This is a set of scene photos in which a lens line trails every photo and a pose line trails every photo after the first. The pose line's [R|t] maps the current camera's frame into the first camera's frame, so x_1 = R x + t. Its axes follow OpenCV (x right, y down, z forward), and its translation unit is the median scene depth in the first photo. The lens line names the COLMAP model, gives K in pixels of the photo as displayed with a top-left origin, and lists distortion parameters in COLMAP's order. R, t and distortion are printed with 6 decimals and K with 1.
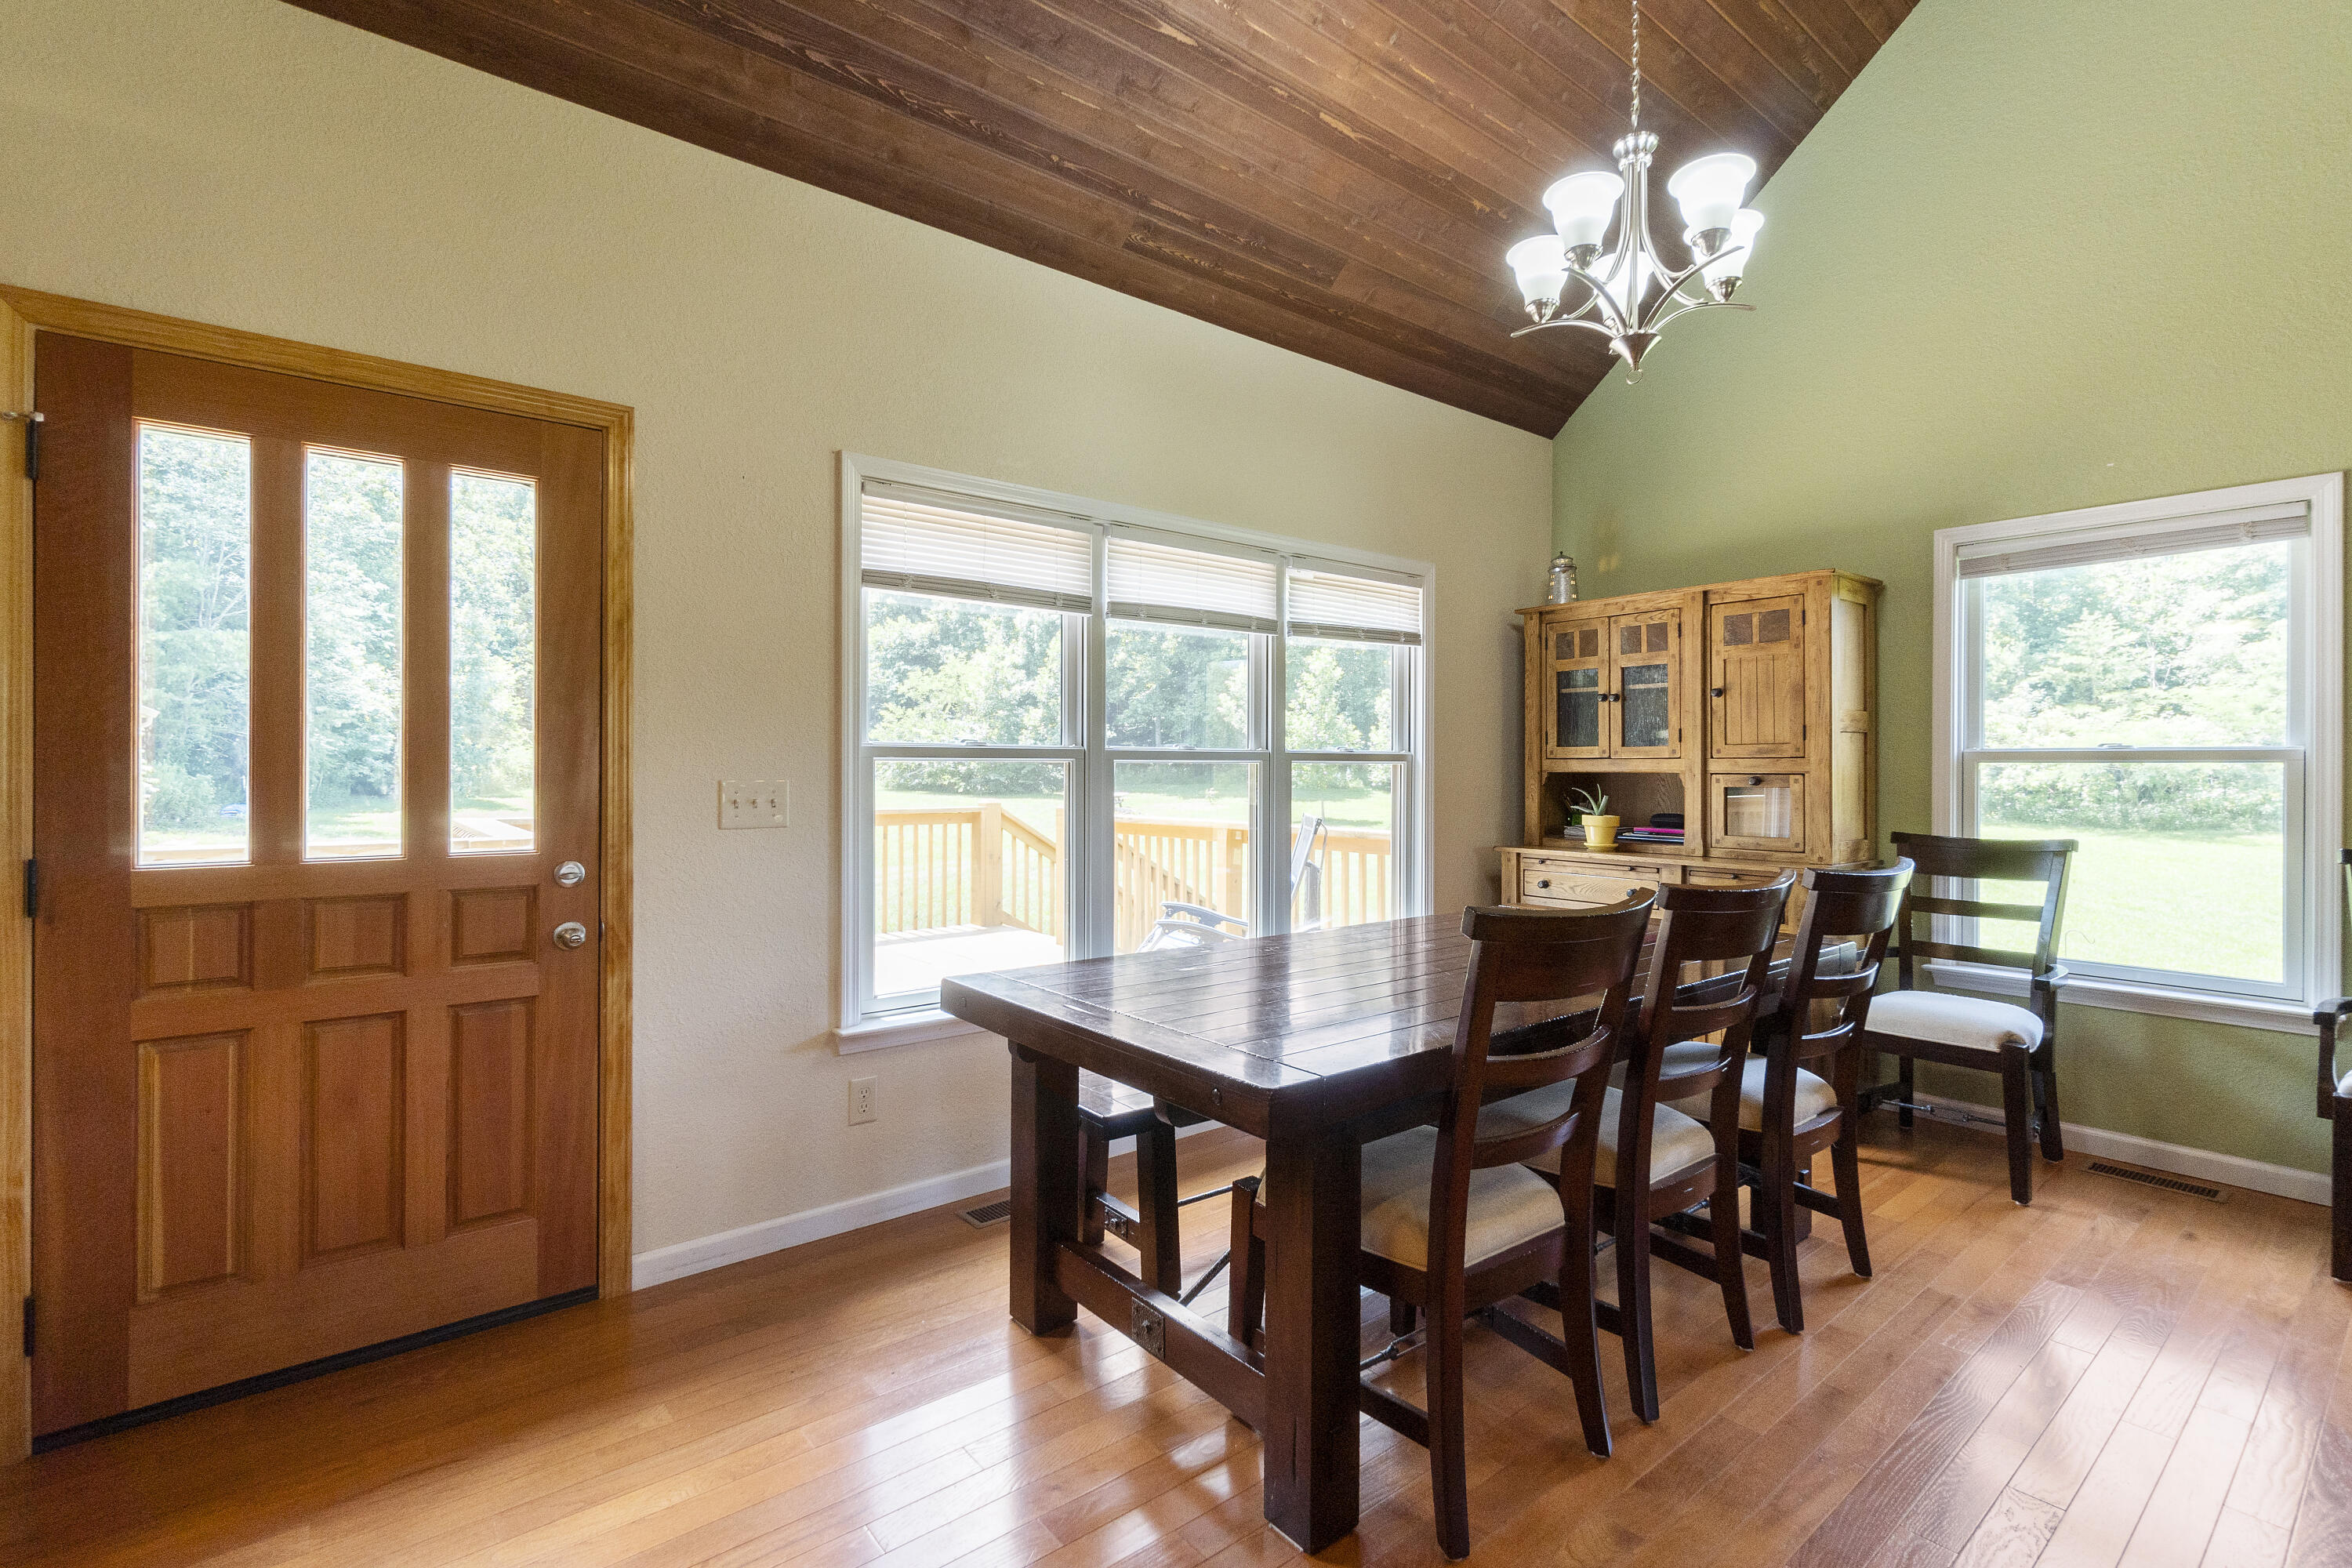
lens RADIAL K [[1055.9, 0, 1159.0], [0, 1055.9, 769.6], [0, 0, 1]] dist [-0.004289, -0.000096]
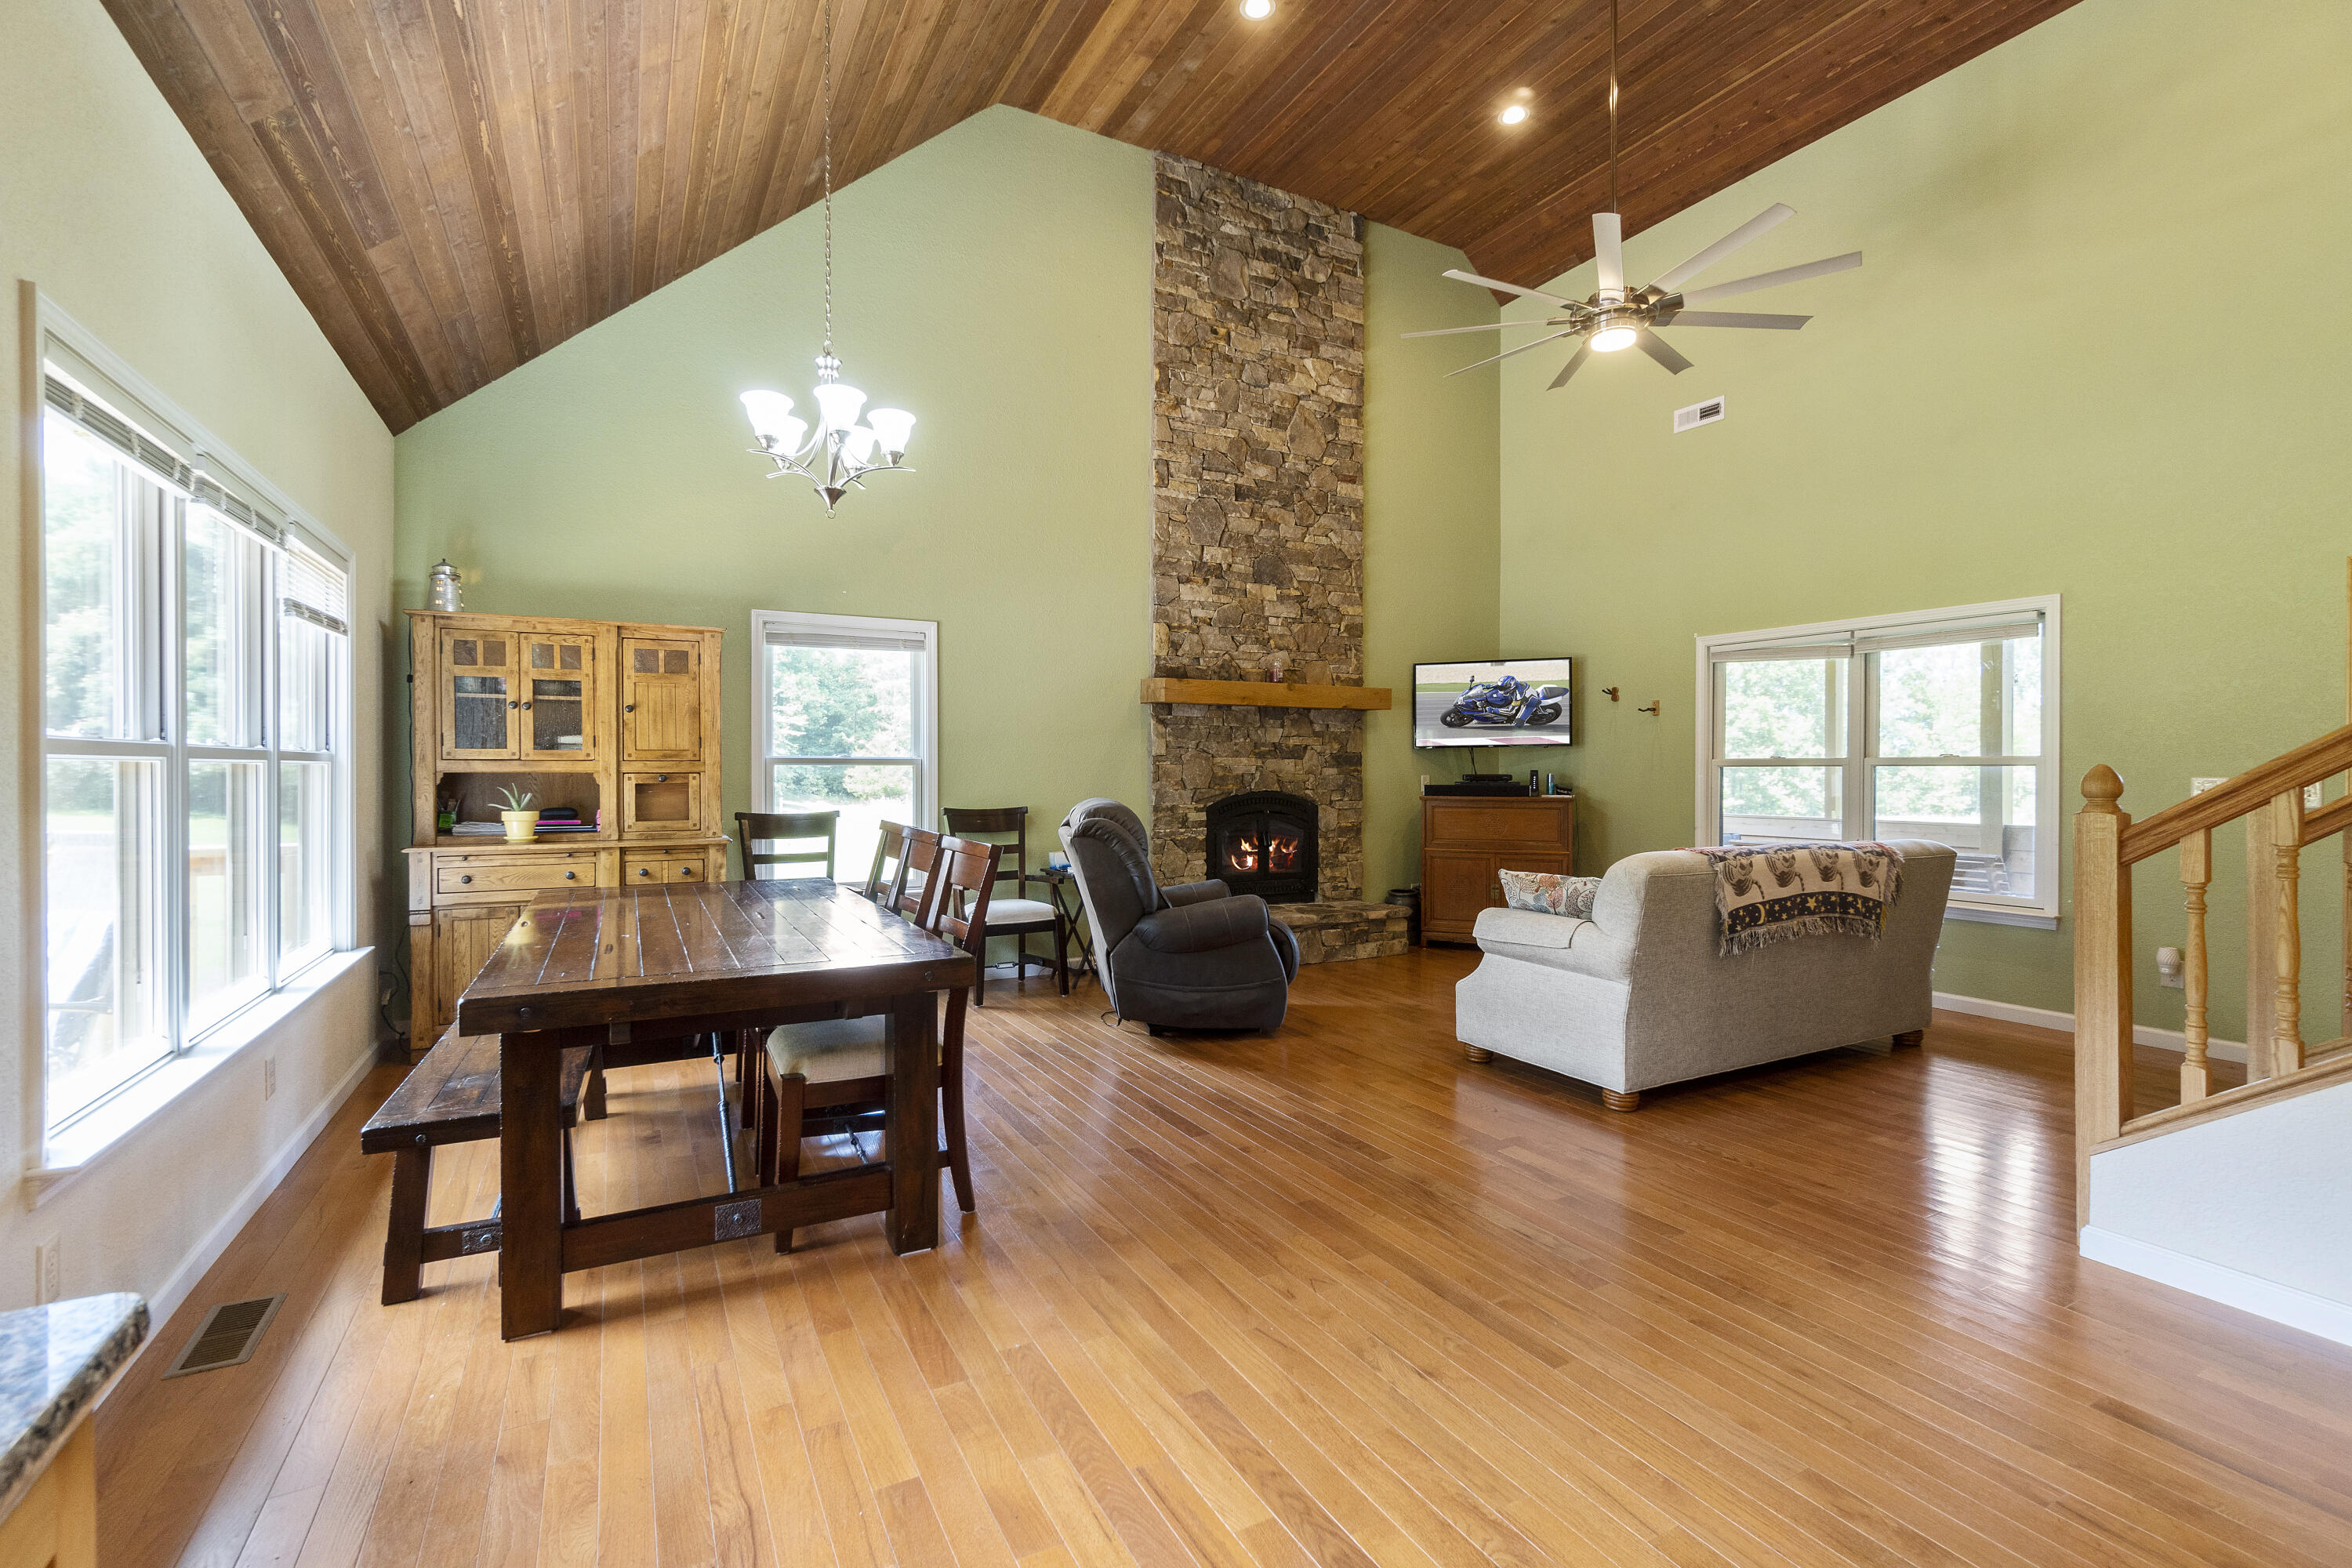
lens RADIAL K [[1055.9, 0, 1162.7], [0, 1055.9, 781.2], [0, 0, 1]] dist [-0.004289, -0.000096]
pose [[0.187152, -0.012519, 0.982251, -0.733842], [0.002410, 0.999922, 0.012285, -0.000283], [-0.982328, 0.000069, 0.187167, 0.172597]]
